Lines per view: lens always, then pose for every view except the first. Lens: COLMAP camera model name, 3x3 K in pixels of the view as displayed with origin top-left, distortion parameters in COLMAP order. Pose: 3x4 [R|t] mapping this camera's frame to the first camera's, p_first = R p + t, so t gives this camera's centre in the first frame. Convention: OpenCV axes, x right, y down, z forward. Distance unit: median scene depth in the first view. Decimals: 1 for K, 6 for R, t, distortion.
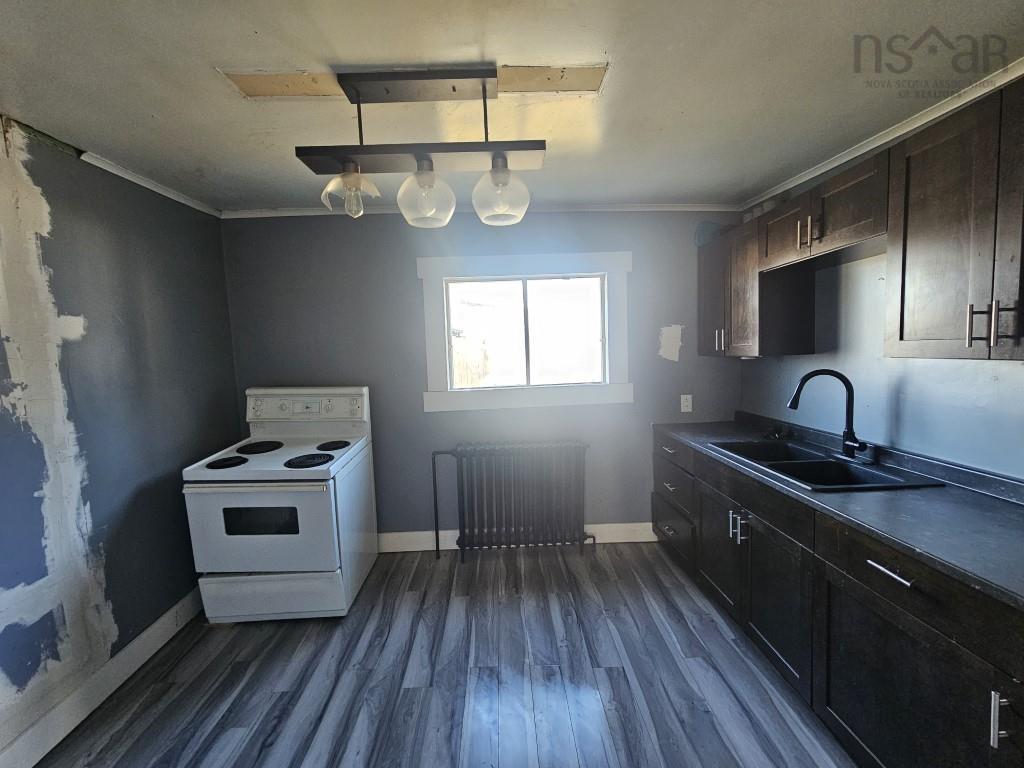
lens RADIAL K [[420.0, 0, 508.0], [0, 420.0, 382.4], [0, 0, 1]] dist [0.002078, 0.000293]
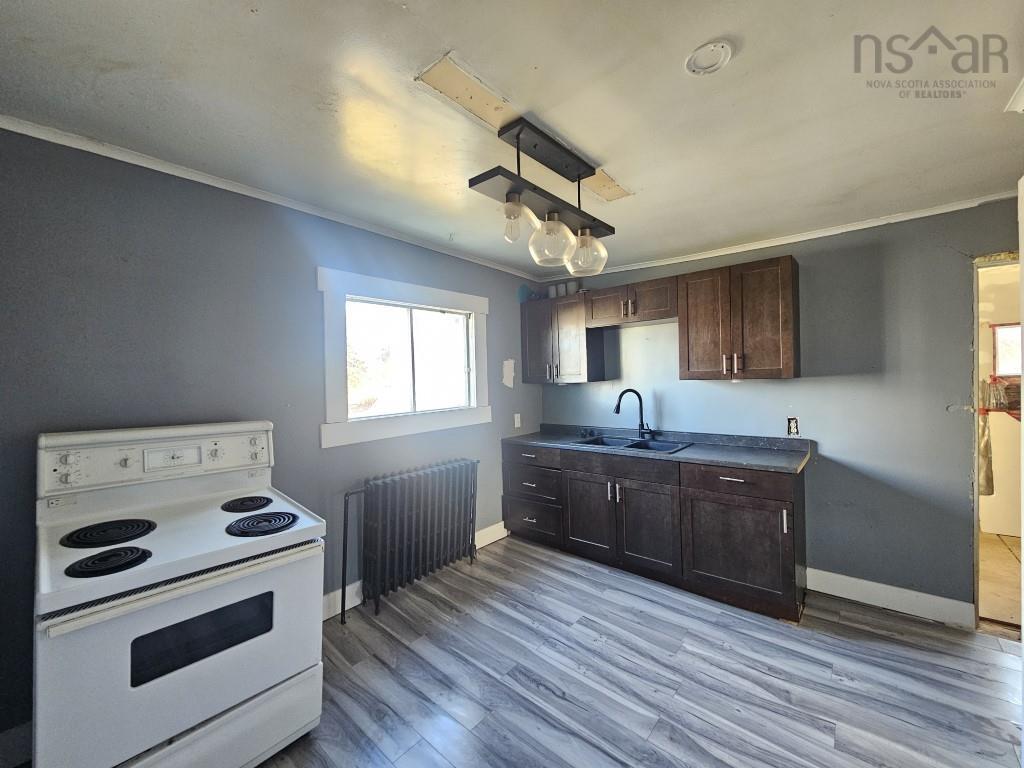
lens RADIAL K [[417.9, 0, 509.1], [0, 417.9, 384.3], [0, 0, 1]] dist [-0.001943, 0.002861]
pose [[0.665841, 0.005693, 0.746072, -0.653076], [0.060249, 0.996295, -0.061372, 0.019385], [-0.743657, 0.085814, 0.663031, 0.189925]]
